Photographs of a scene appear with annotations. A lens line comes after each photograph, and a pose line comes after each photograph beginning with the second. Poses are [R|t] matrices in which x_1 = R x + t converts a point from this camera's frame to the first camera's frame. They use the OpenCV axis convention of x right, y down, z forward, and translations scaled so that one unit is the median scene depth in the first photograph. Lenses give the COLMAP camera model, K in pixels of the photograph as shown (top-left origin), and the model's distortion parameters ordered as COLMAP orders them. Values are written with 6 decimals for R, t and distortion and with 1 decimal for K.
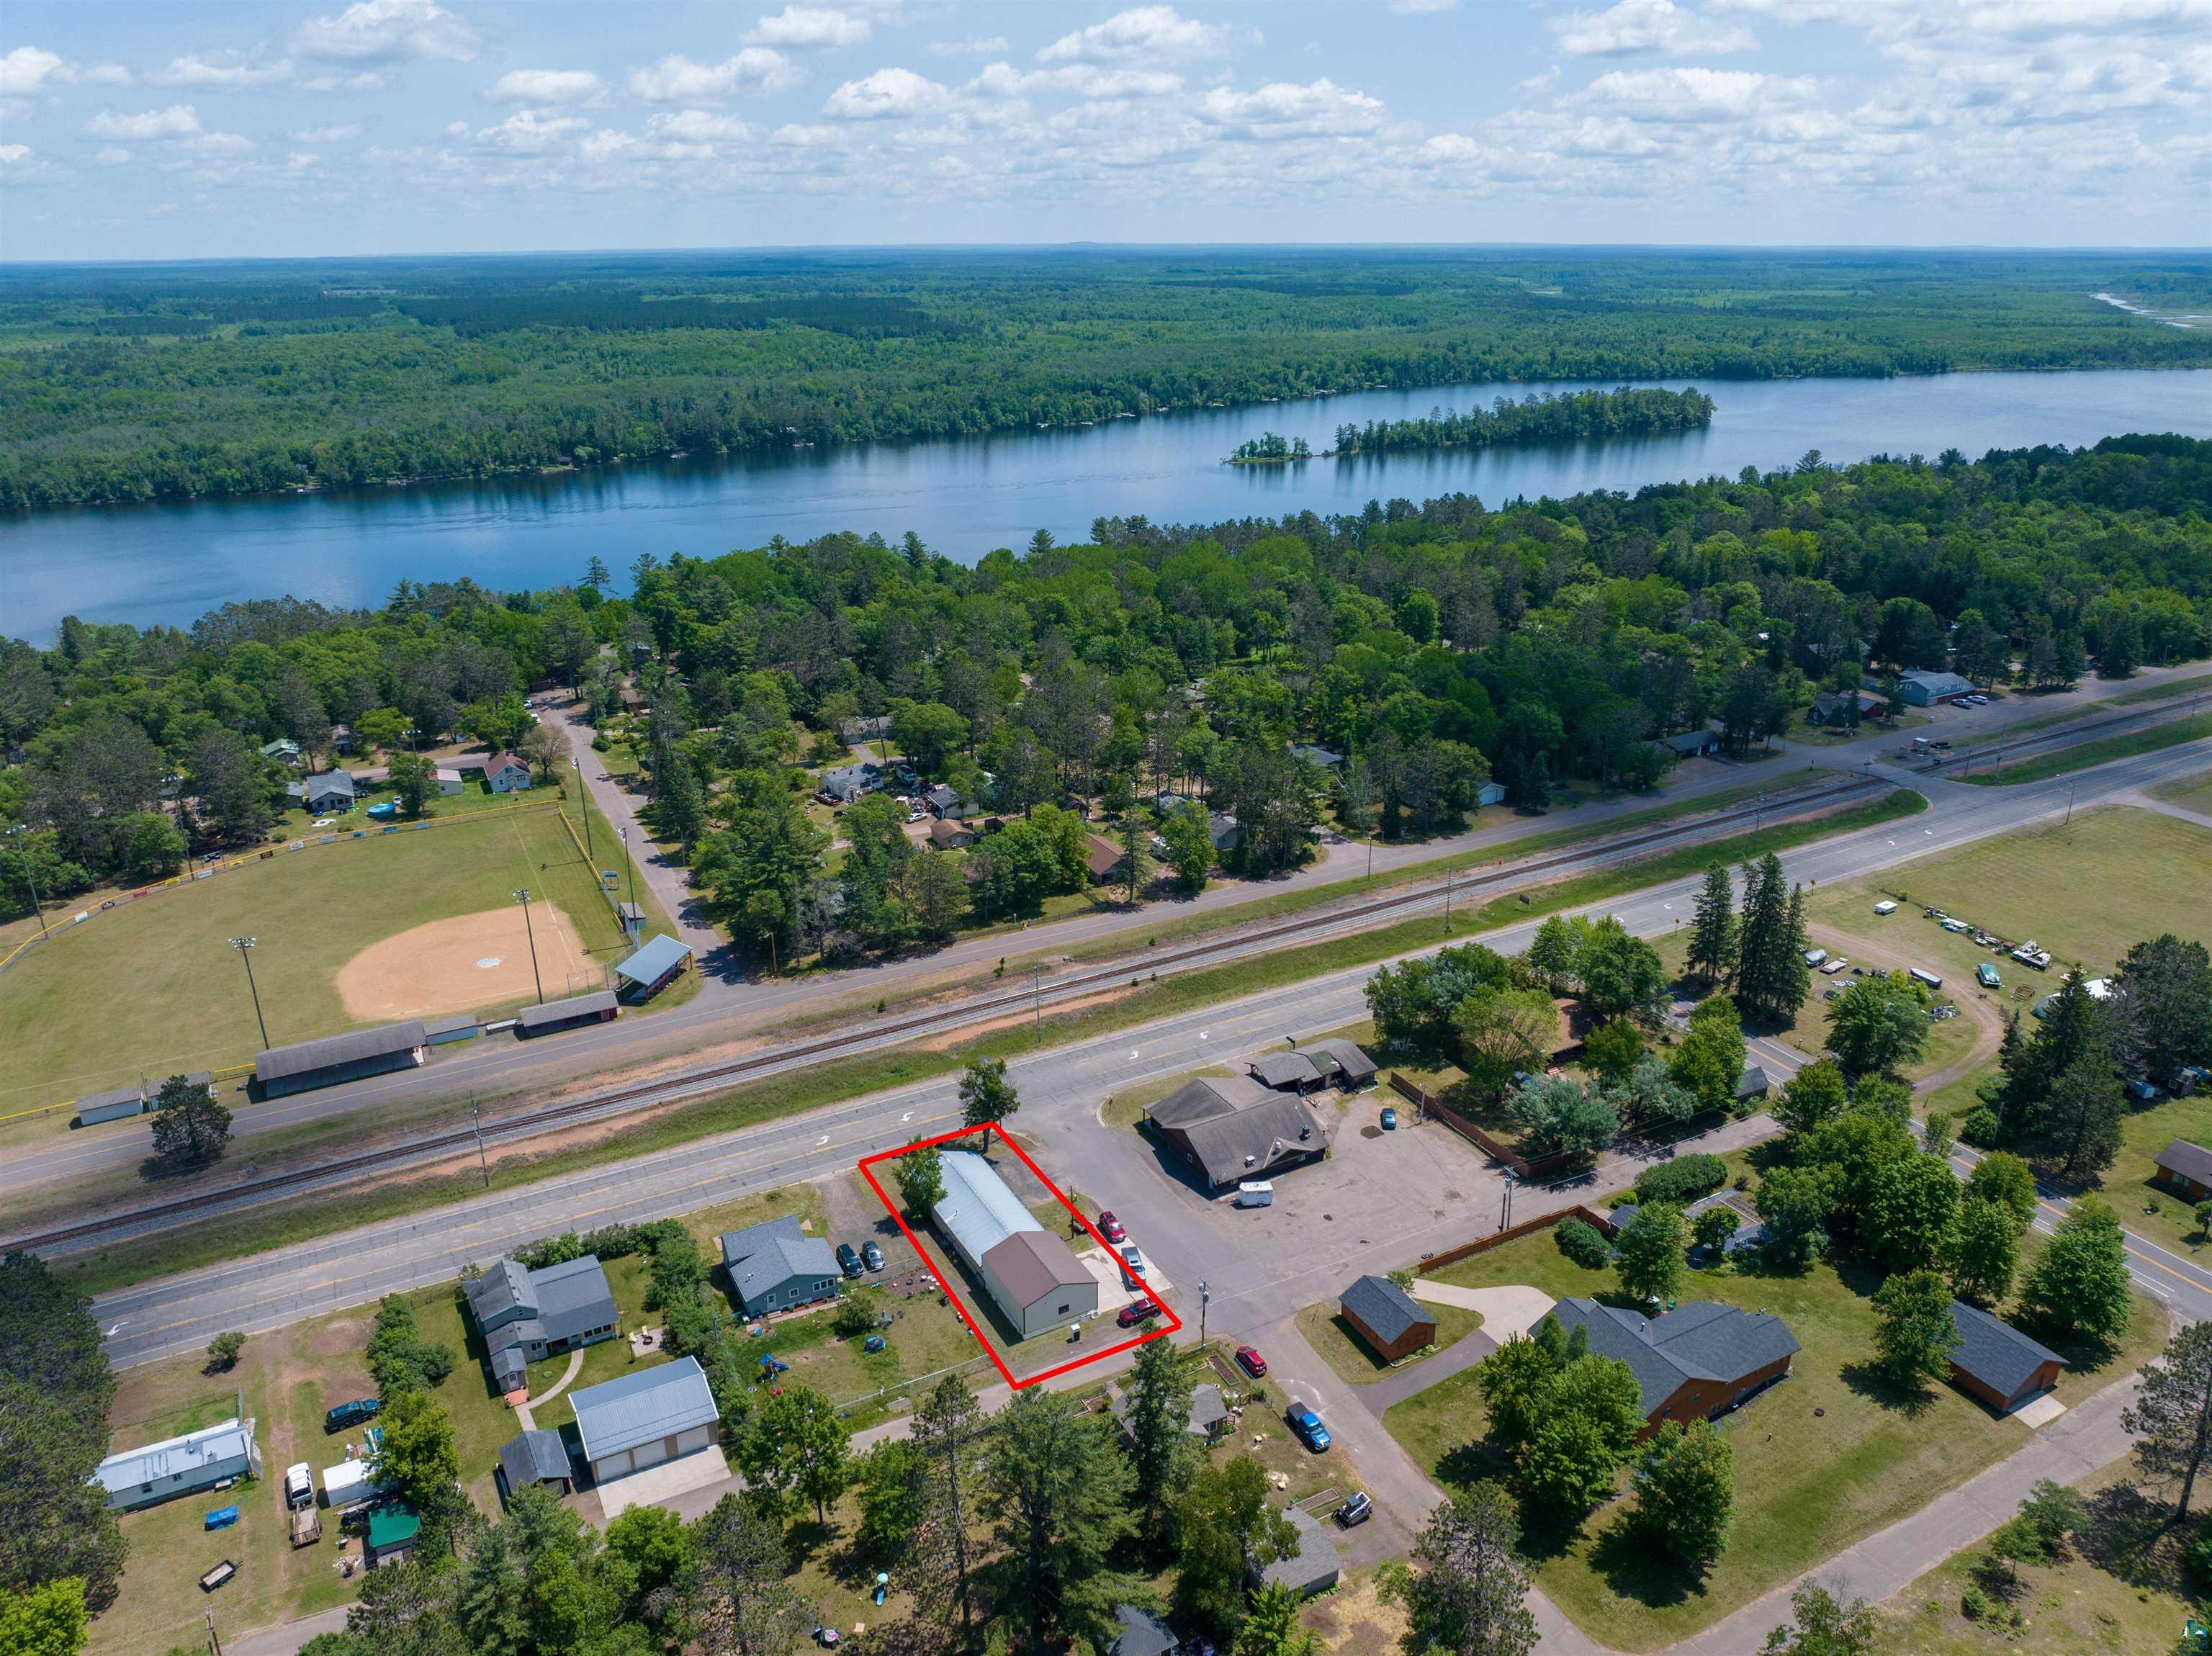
lens RADIAL K [[1545.7, 0, 1111.2], [0, 1545.7, 828.3], [0, 0, 1]] dist [-0.039597, 0.004846]
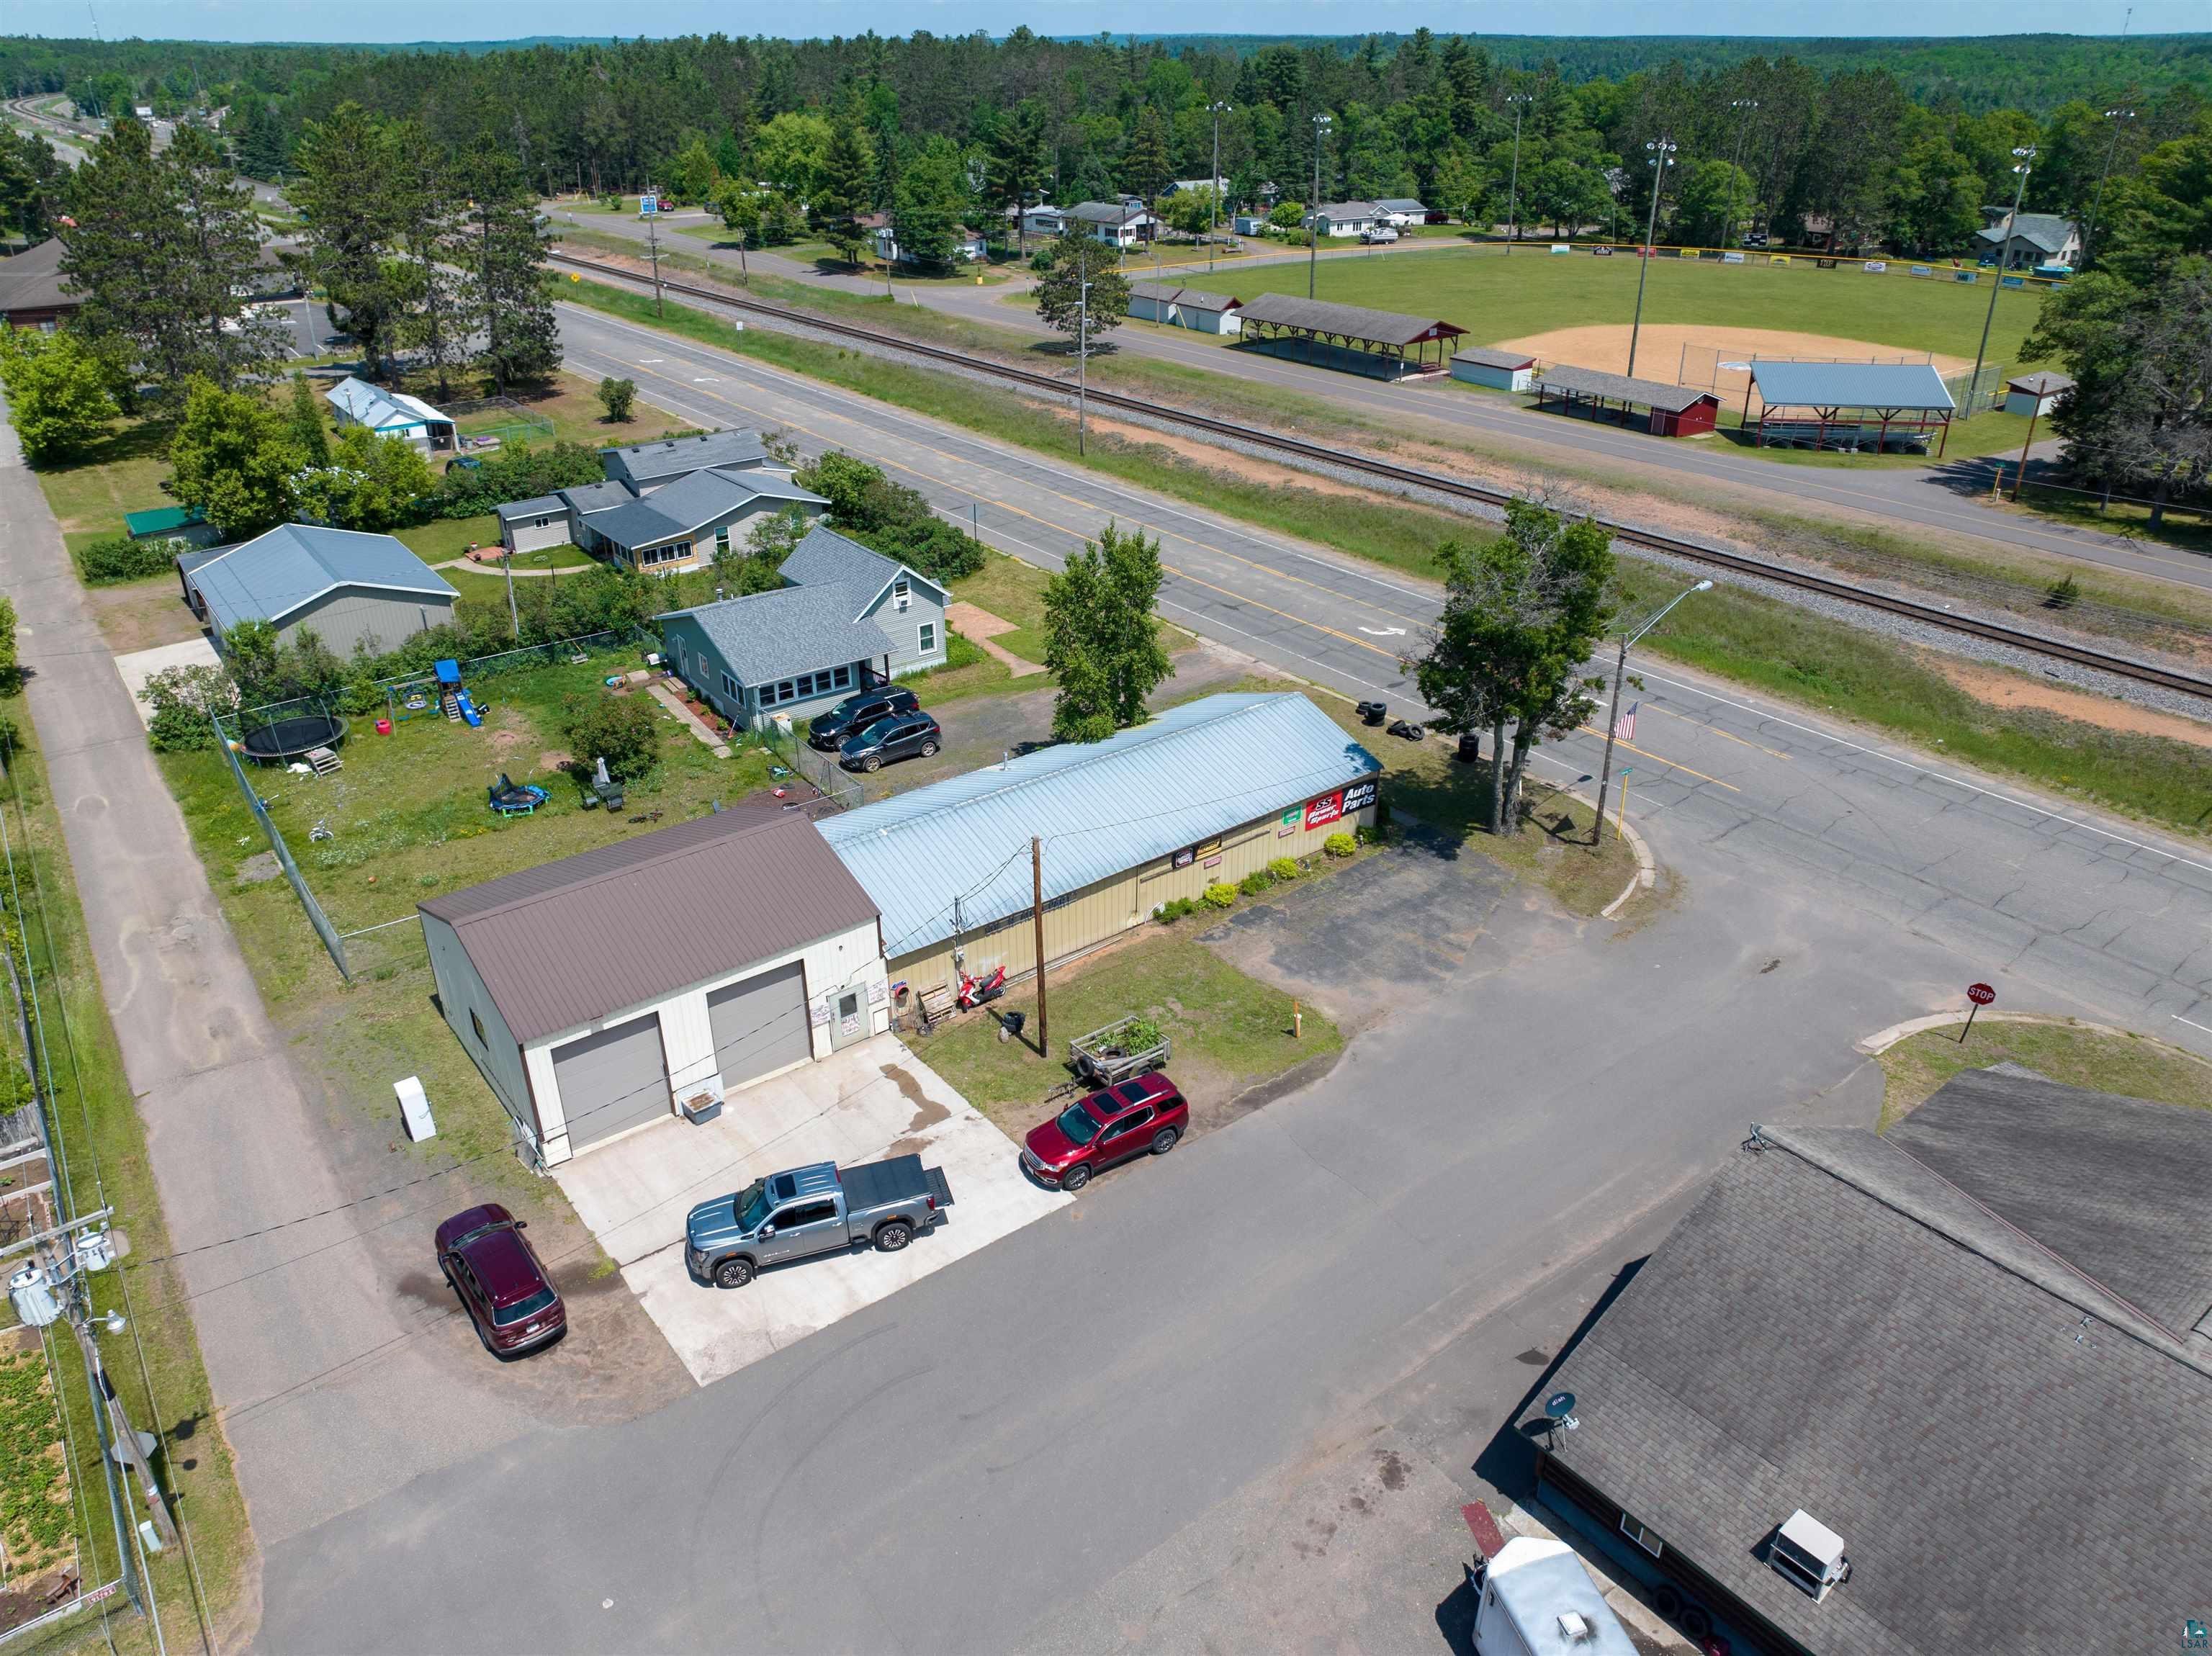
lens RADIAL K [[1545.7, 0, 1111.2], [0, 1545.7, 828.3], [0, 0, 1]] dist [-0.039597, 0.004846]
pose [[0.150260, 0.454978, -0.877734, 0.124884], [-0.343827, 0.856443, 0.385082, 0.089463], [0.926933, 0.243927, 0.285123, 0.631667]]
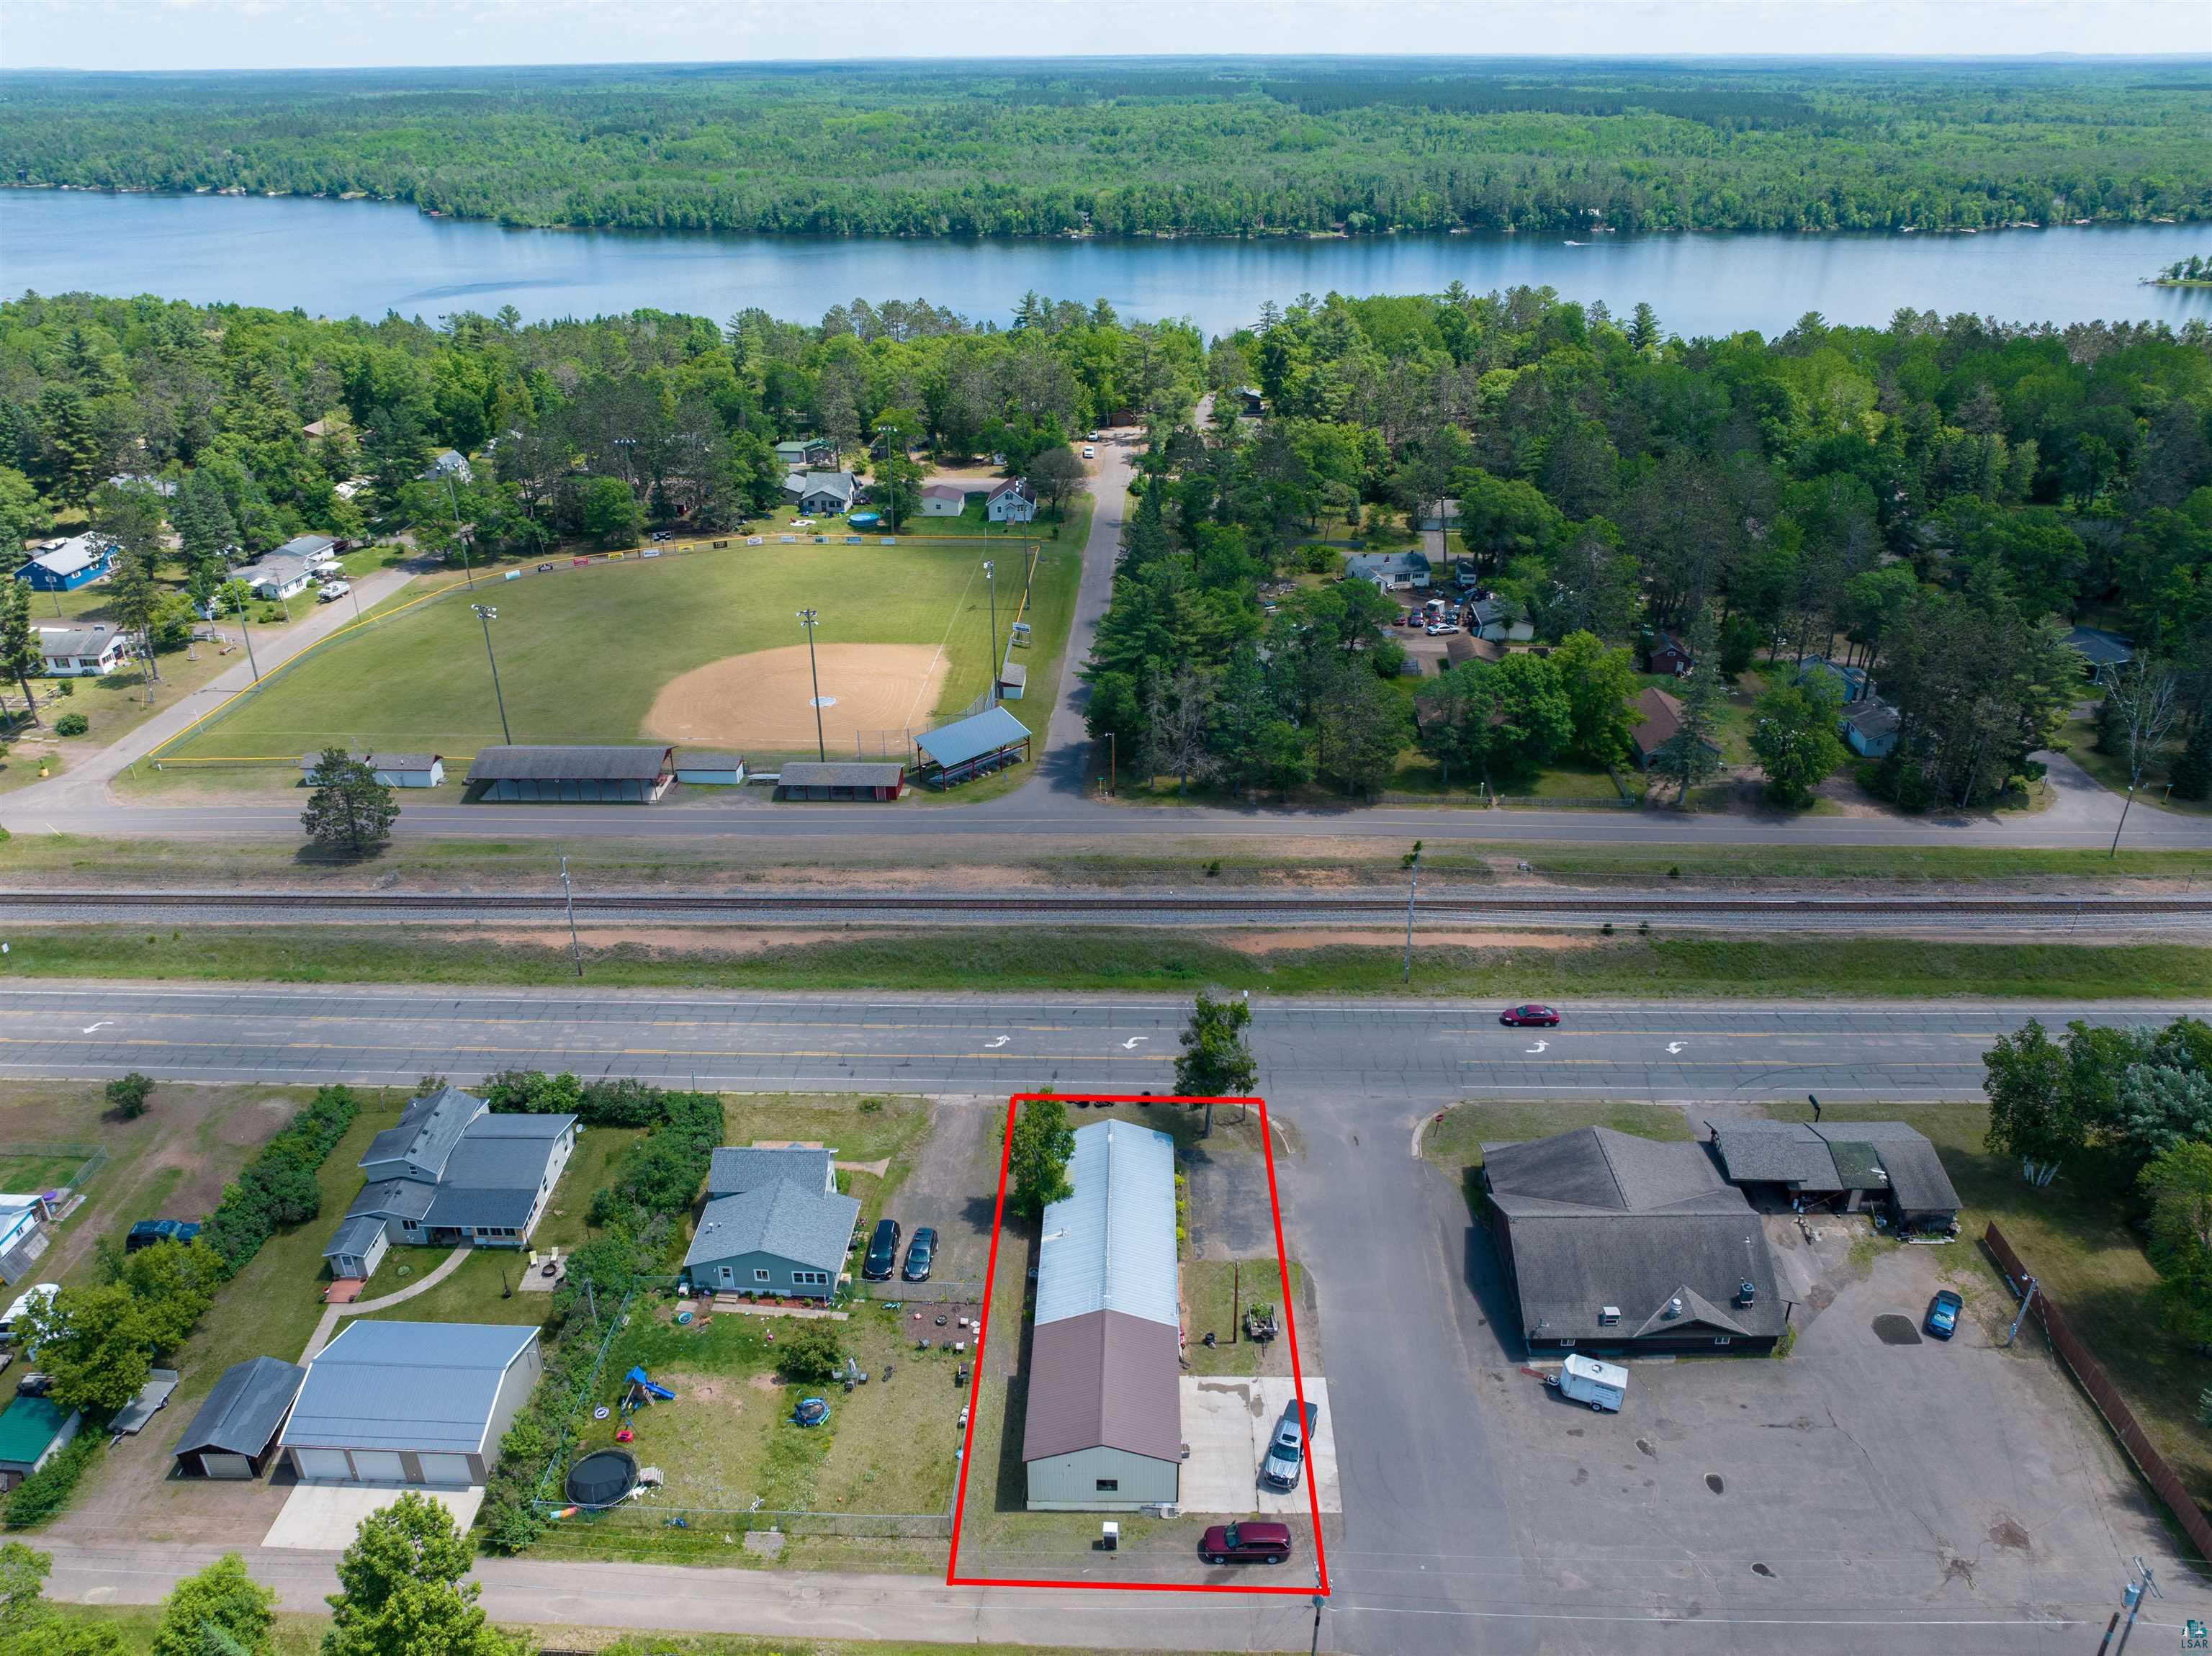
lens RADIAL K [[1554.5, 0, 1112.6], [0, 1554.5, 824.8], [0, 0, 1]] dist [-0.063582, 0.038113]
pose [[0.865222, 0.225196, -0.447970, 0.100701], [-0.176961, 0.973117, 0.147402, 0.003153], [0.469121, -0.048262, 0.881814, 0.331803]]
